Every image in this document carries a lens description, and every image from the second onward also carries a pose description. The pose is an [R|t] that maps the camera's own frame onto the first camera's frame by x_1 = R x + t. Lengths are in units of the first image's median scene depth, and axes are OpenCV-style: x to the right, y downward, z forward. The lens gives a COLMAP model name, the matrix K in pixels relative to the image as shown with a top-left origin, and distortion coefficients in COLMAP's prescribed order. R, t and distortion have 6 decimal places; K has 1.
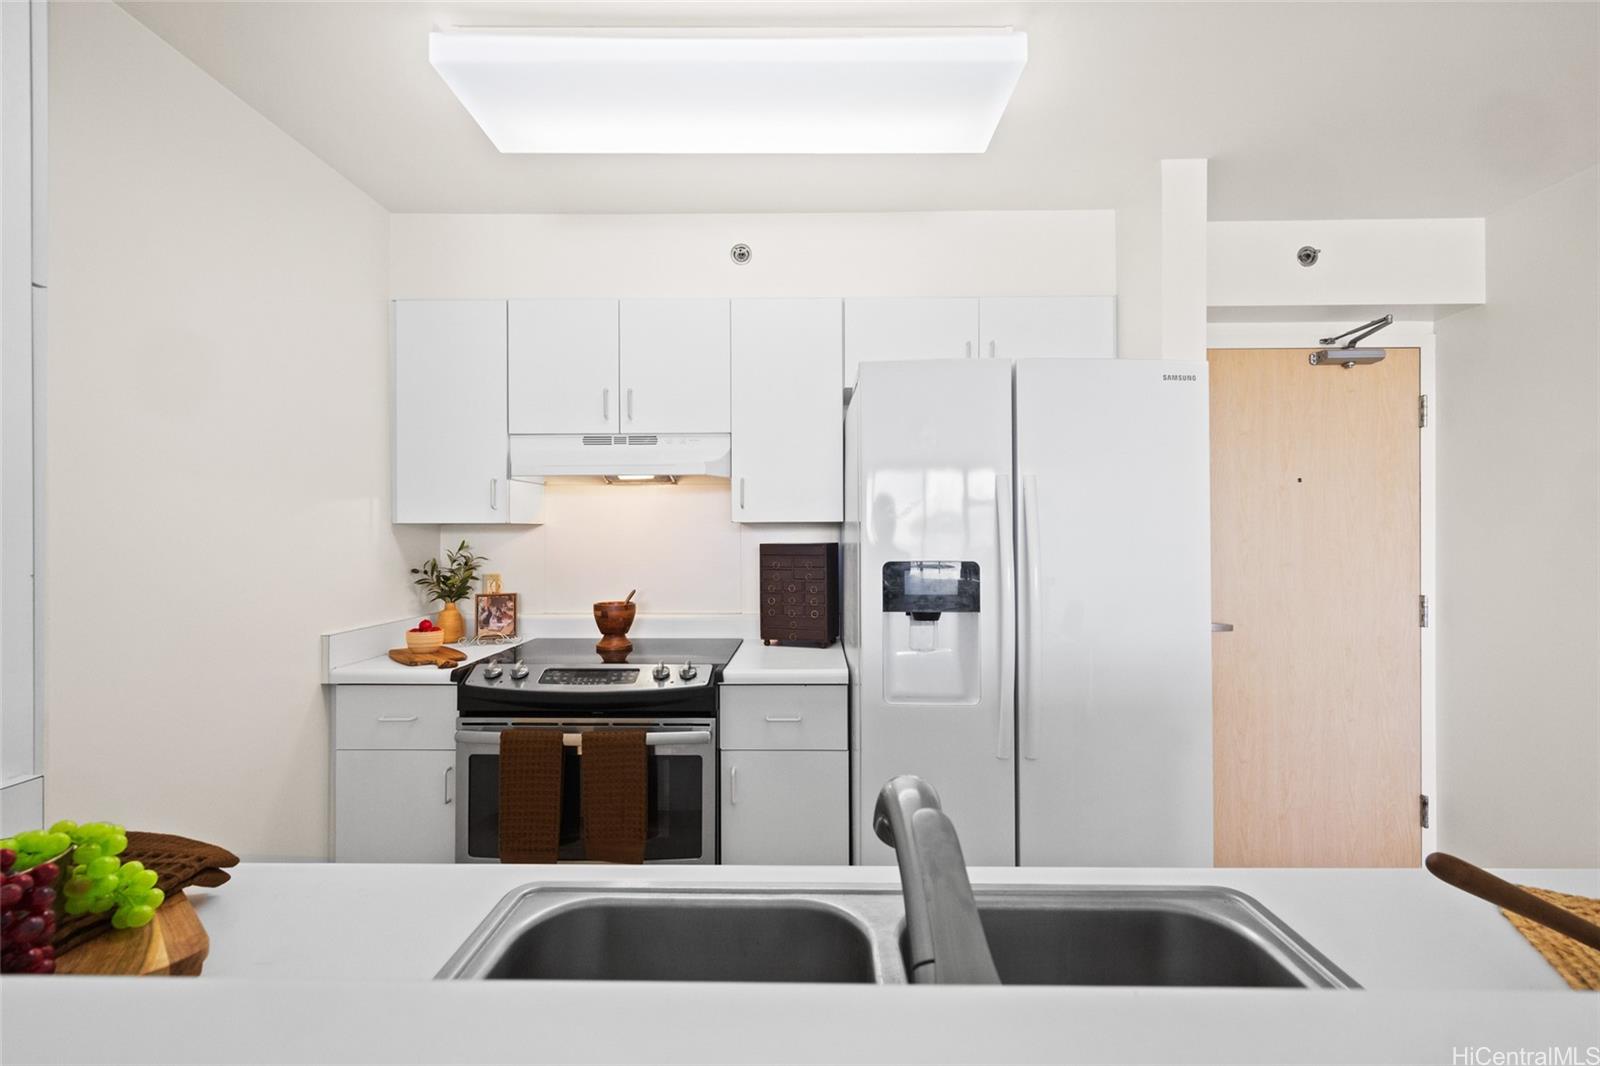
lens RADIAL K [[688.4, 0, 800.0], [0, 688.4, 533.0], [0, 0, 1]] dist [0.000618, -0.019292]
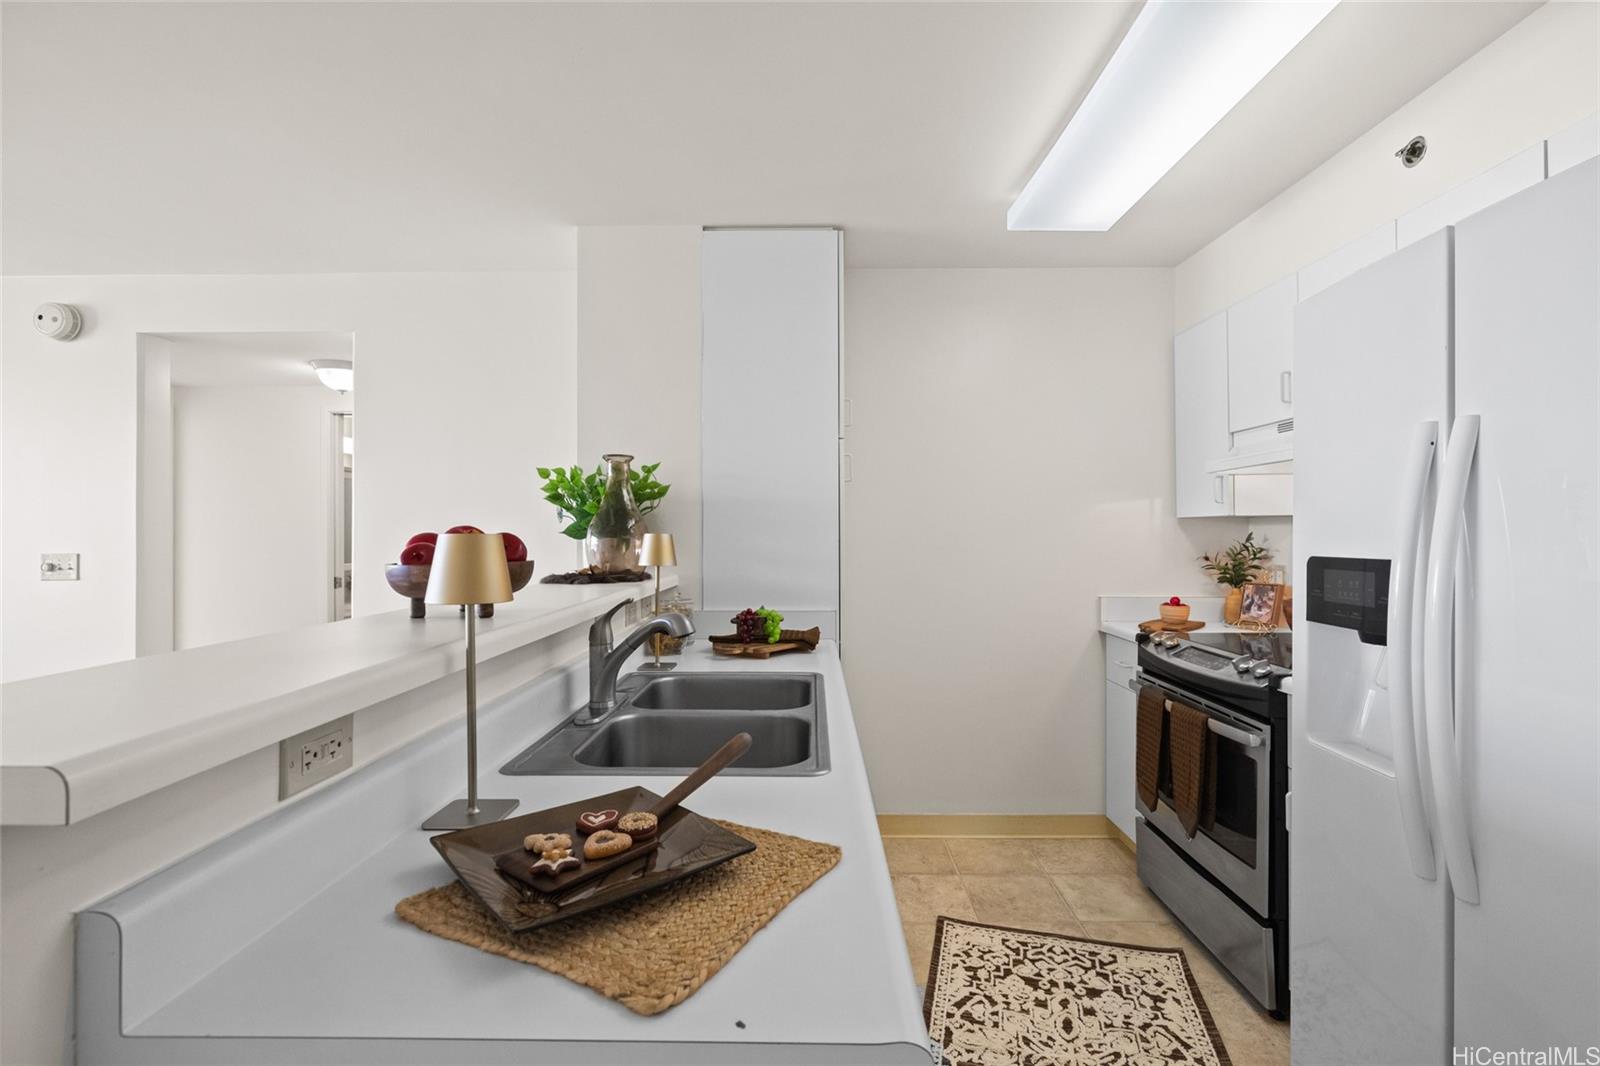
lens RADIAL K [[721.3, 0, 800.0], [0, 721.3, 533.0], [0, 0, 1]] dist [0.001199, -0.000096]
pose [[-0.003092, 0.000991, -0.999995, 0.673346], [0.003951, 0.999992, 0.000979, 0.008366], [0.999987, -0.003948, -0.003095, 0.307609]]
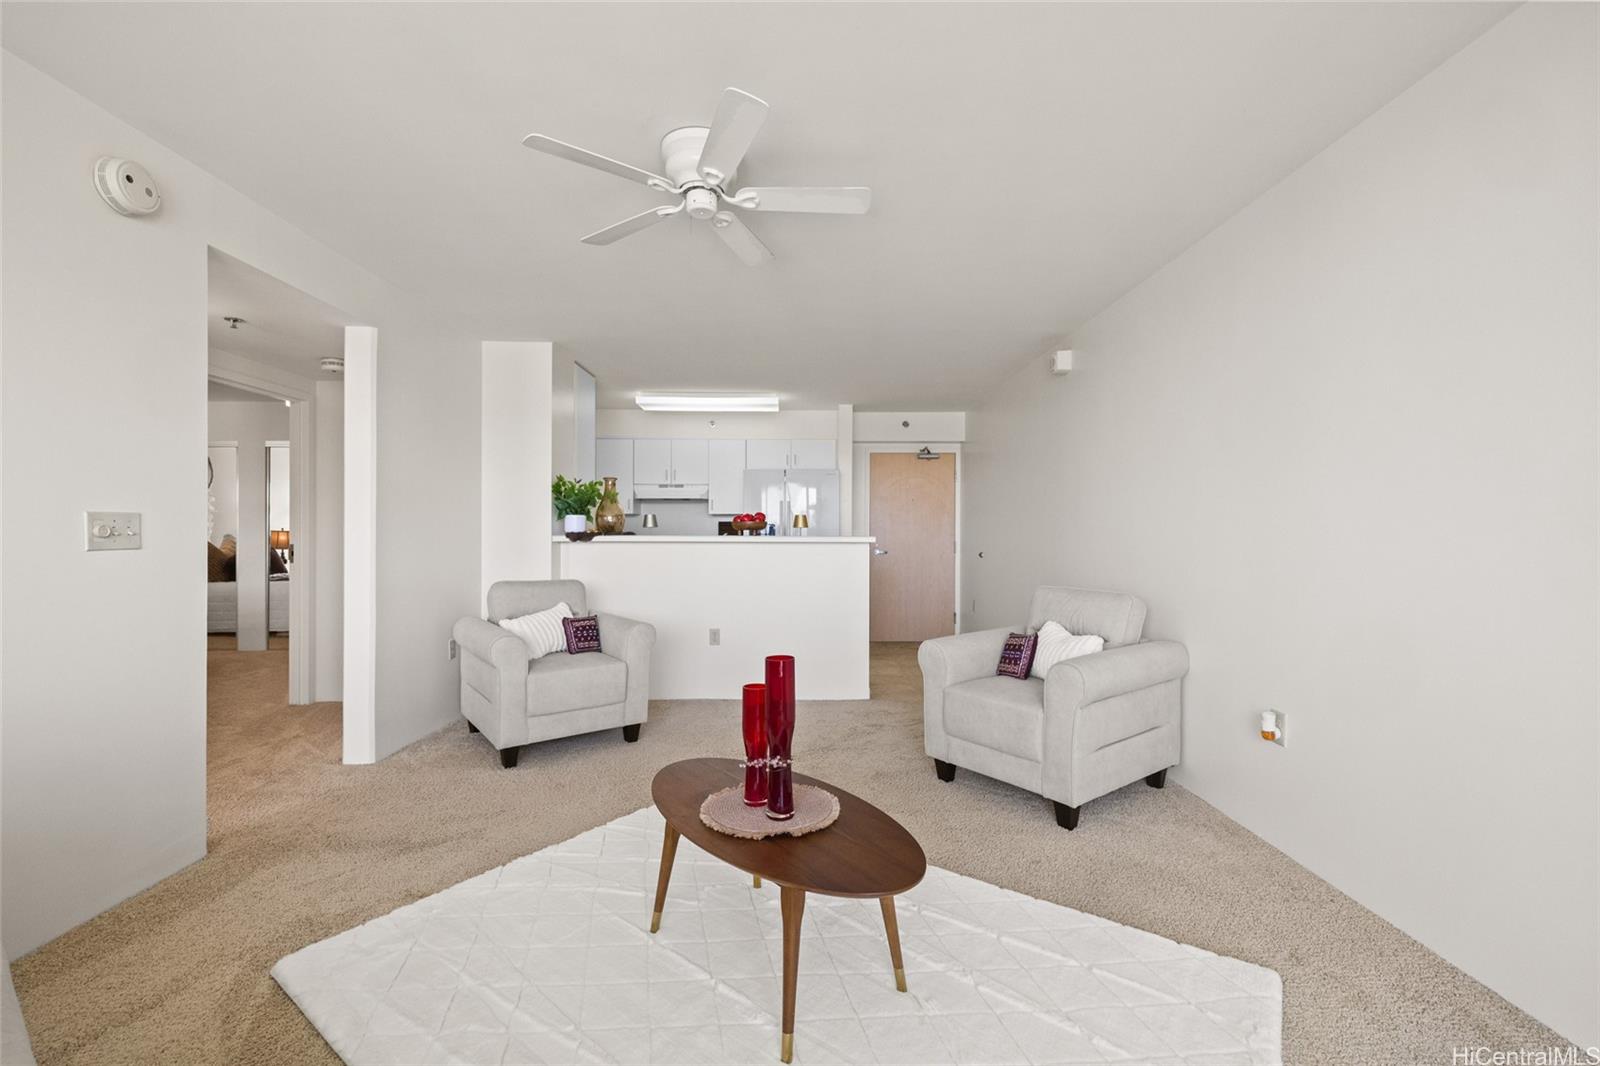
lens RADIAL K [[670.2, 0, 804.3], [0, 670.2, 533.5], [0, 0, 1]] dist [0.001970, 0.000309]
pose [[0.999384, 0.005068, 0.034720, 0.218274], [-0.005117, 0.999986, 0.001325, 0.063769], [-0.034713, -0.001501, 0.999396, -1.940692]]
